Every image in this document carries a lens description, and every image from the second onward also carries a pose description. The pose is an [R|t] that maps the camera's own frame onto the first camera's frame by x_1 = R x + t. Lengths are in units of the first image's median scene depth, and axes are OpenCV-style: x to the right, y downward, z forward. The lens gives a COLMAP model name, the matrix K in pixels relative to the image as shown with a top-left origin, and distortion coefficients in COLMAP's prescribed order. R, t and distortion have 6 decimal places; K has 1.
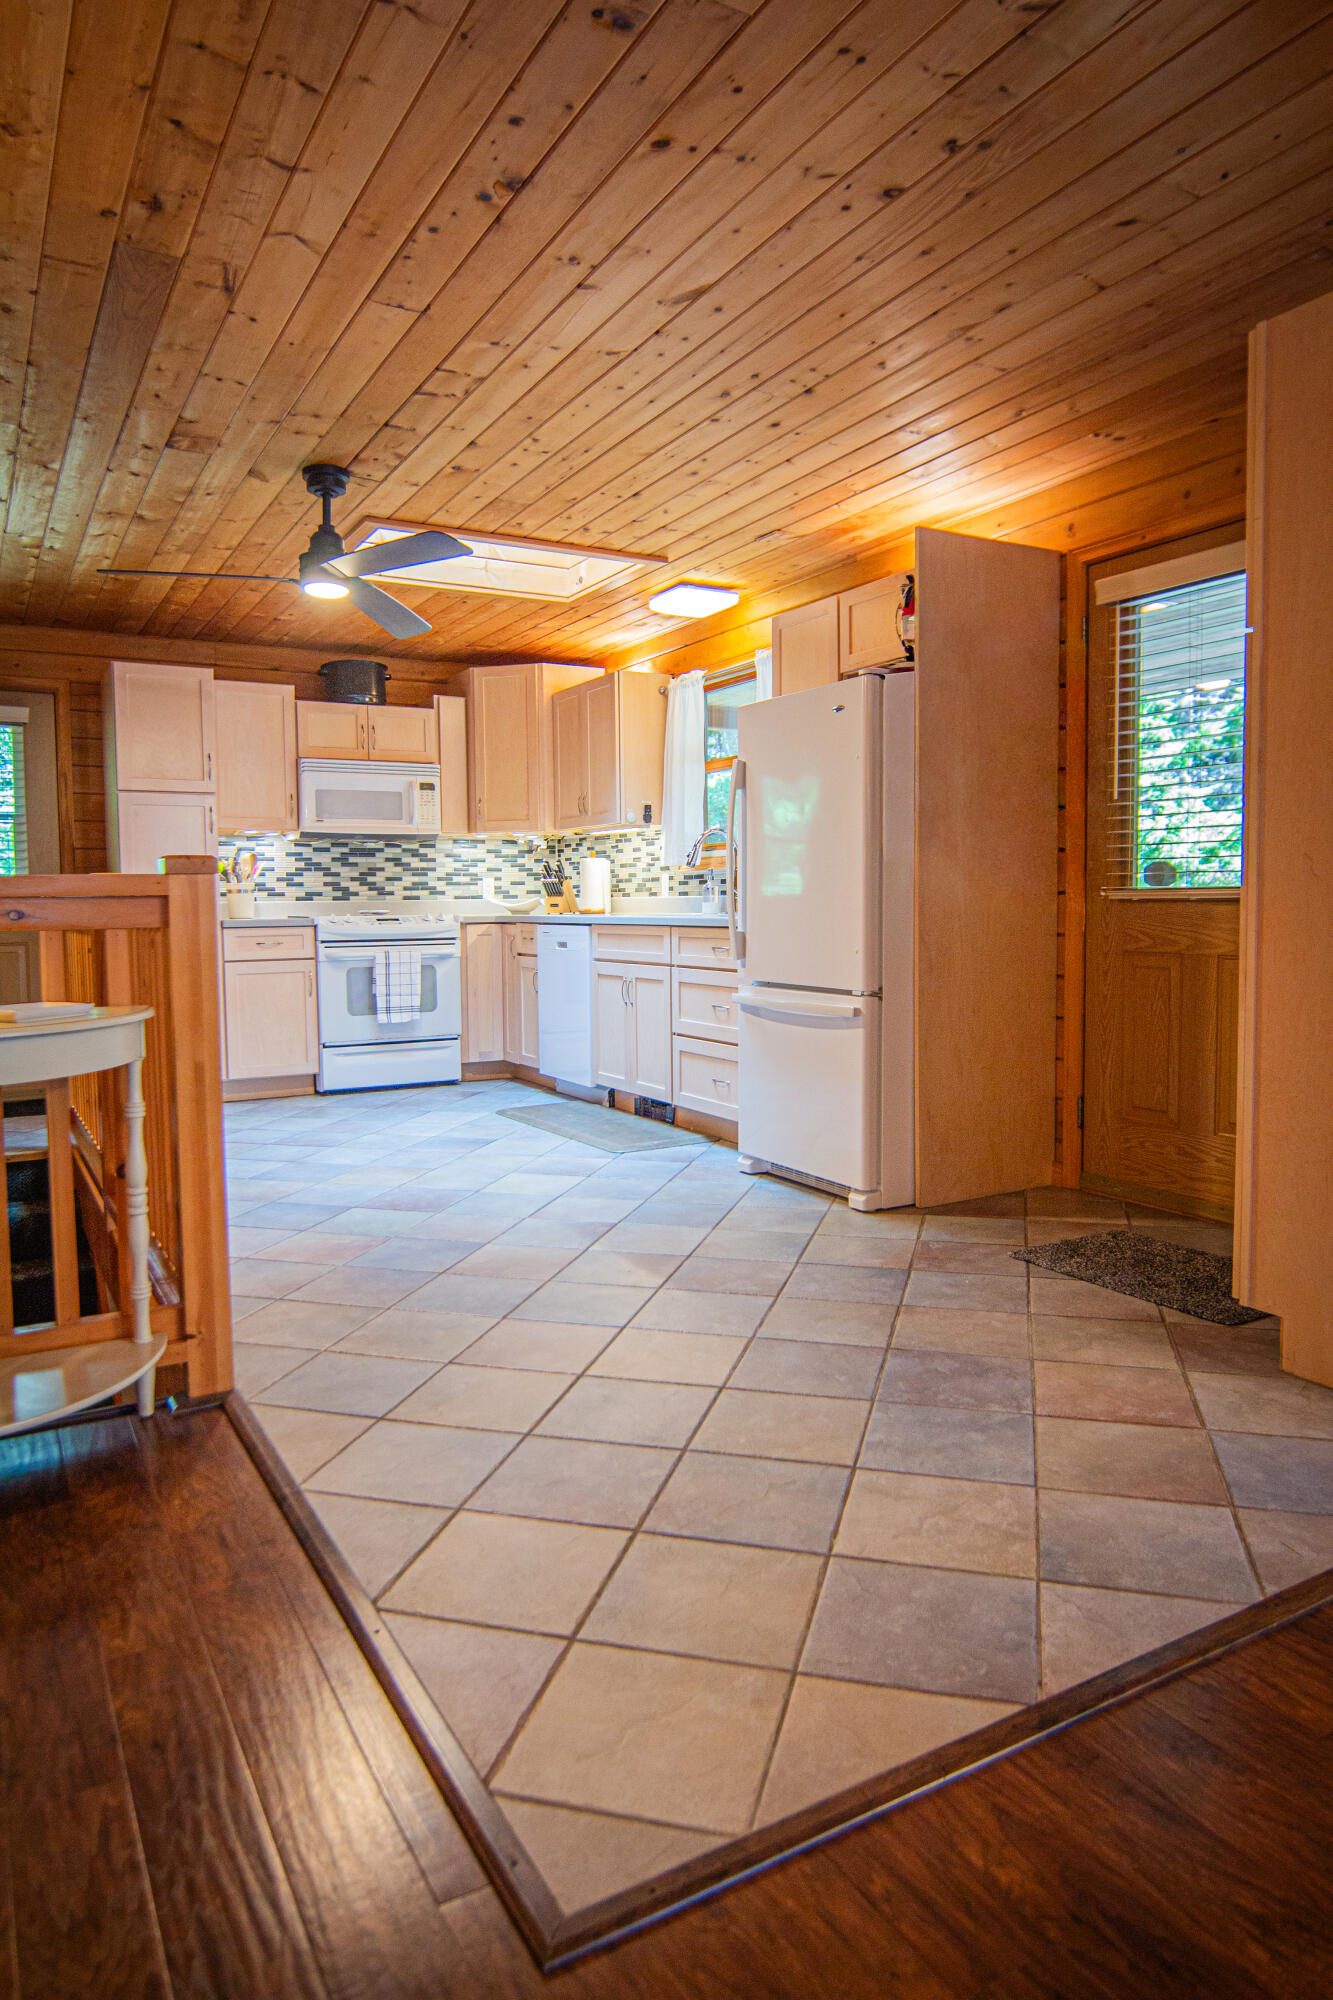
lens RADIAL K [[1235.3, 0, 663.3], [0, 1235.3, 1009.6], [0, 0, 1]] dist [-0.012667, 0.001435]
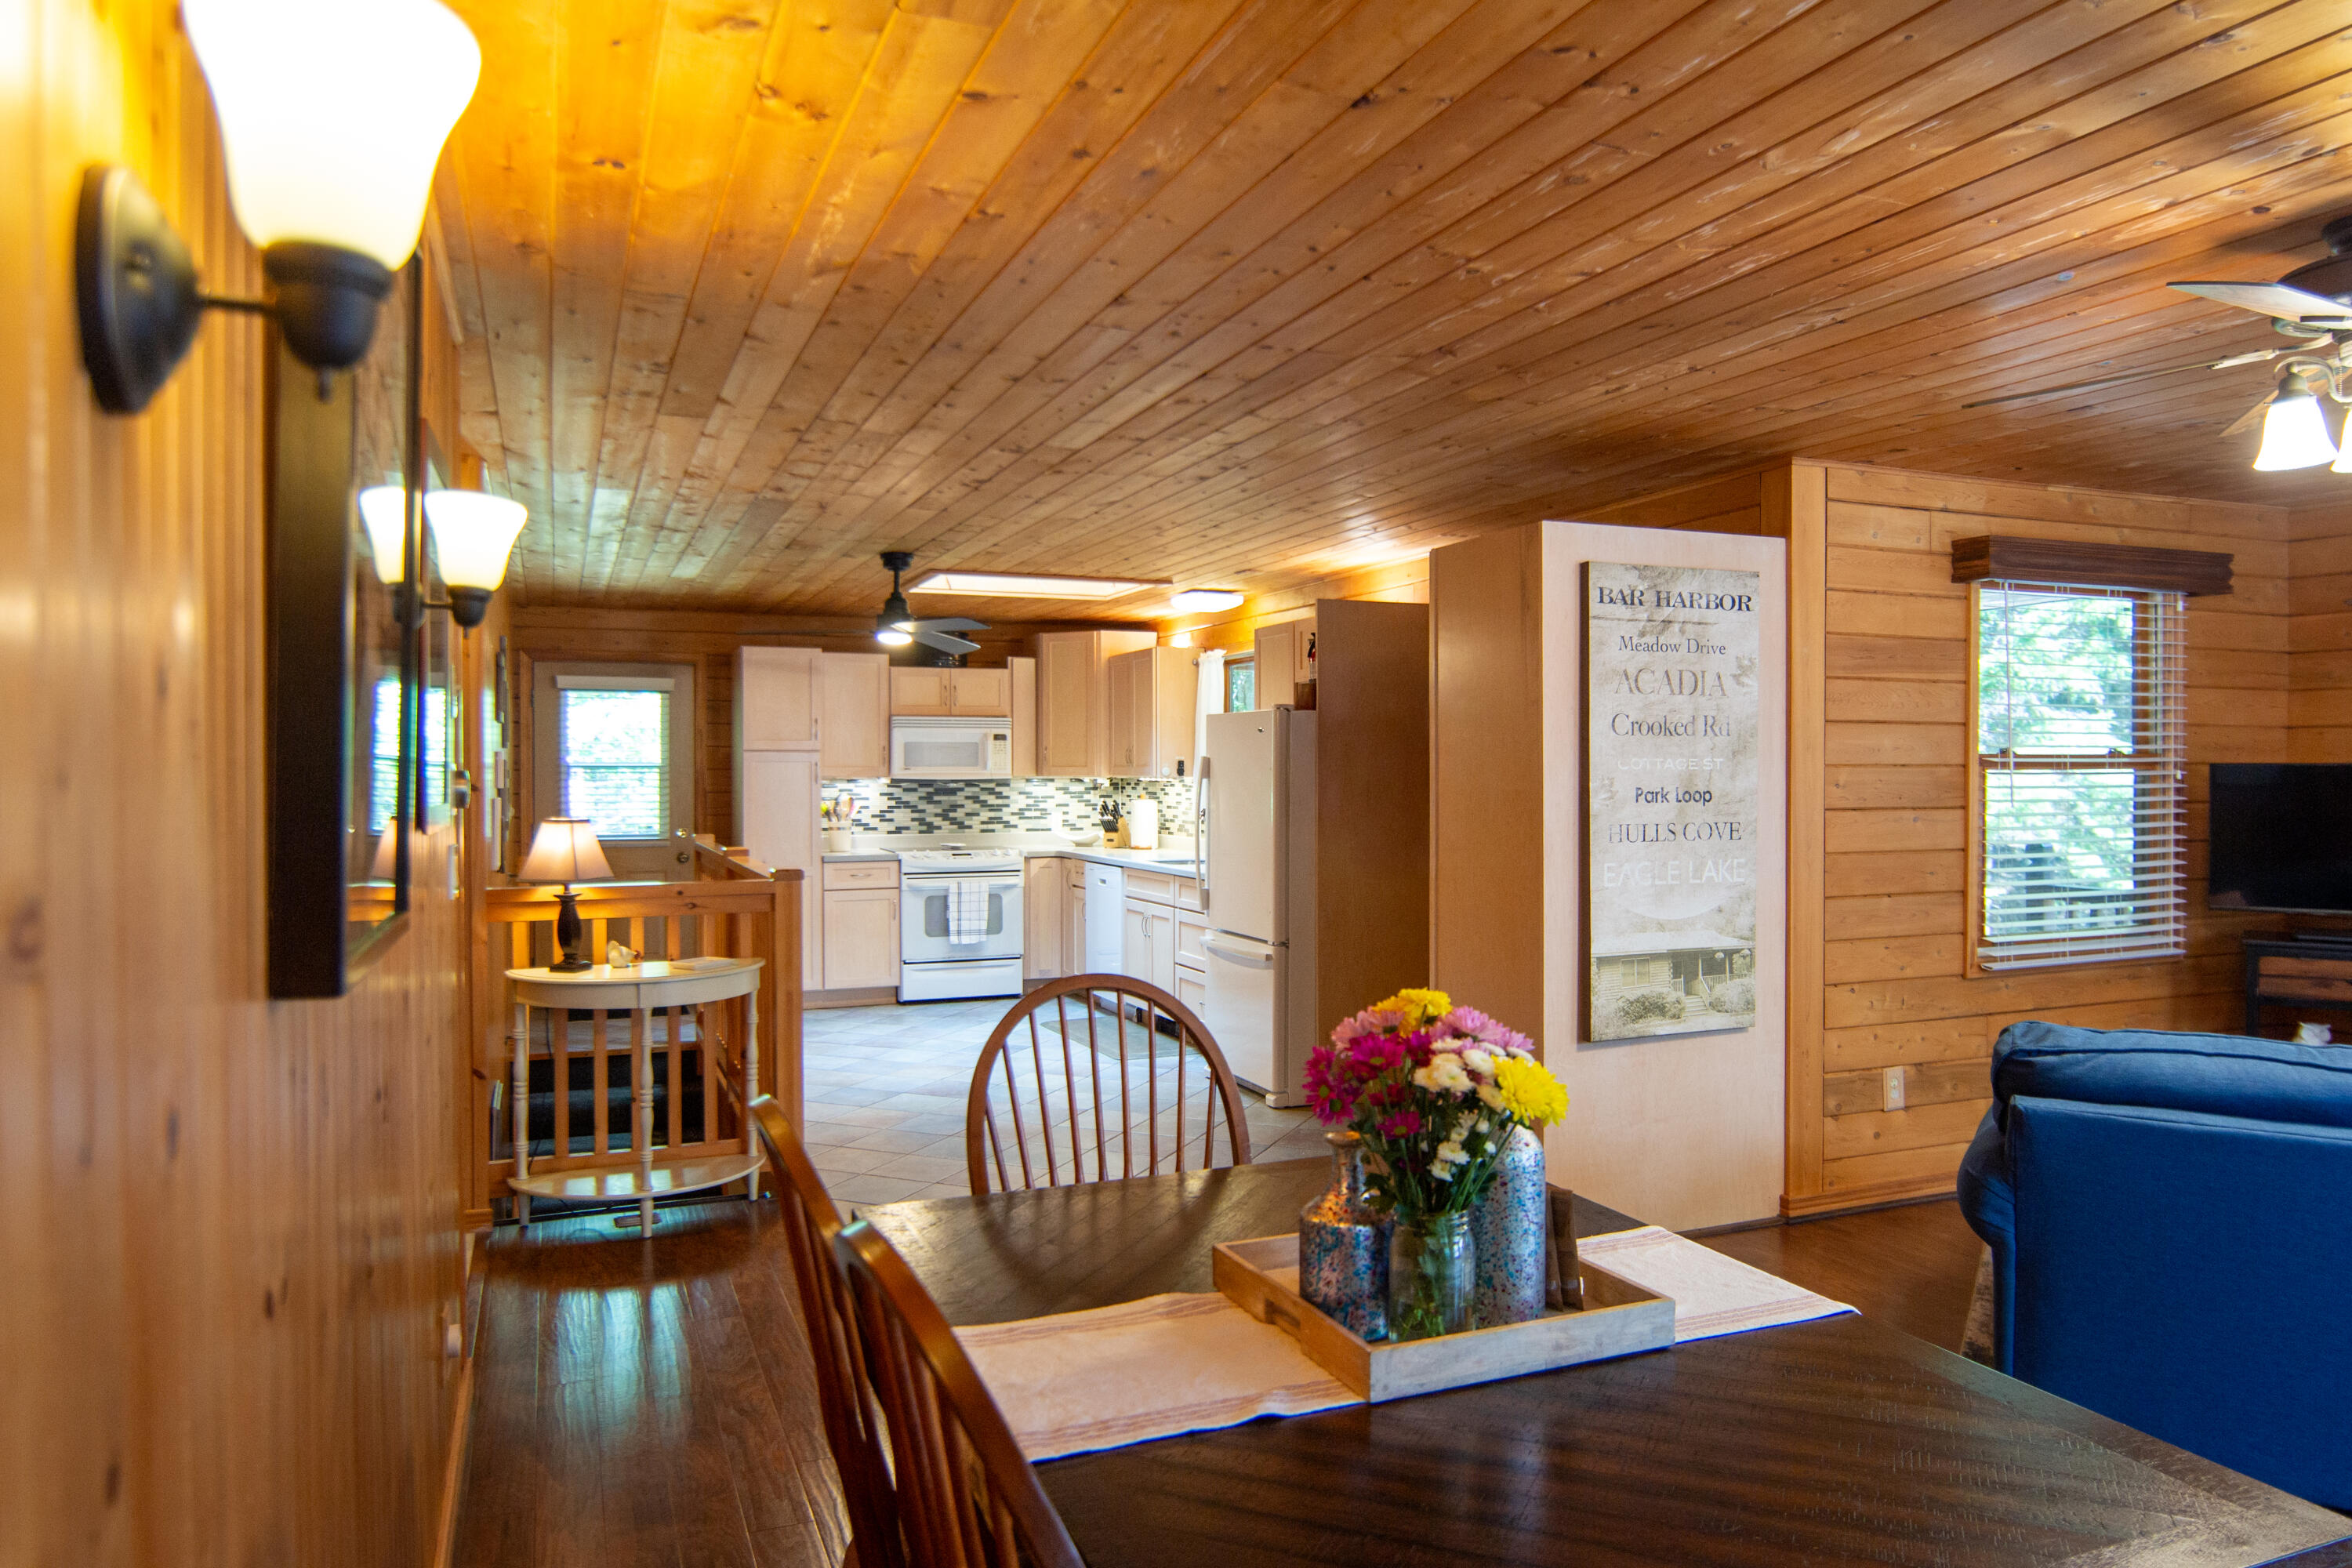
lens RADIAL K [[1555.8, 0, 1189.5], [0, 1555.8, 810.9], [0, 0, 1]] dist [-0.010574, -0.001560]
pose [[0.991898, 0.011232, -0.126537, 0.220448], [-0.018170, 0.998386, -0.053808, -0.049237], [0.125729, 0.055671, 0.990501, -0.536733]]
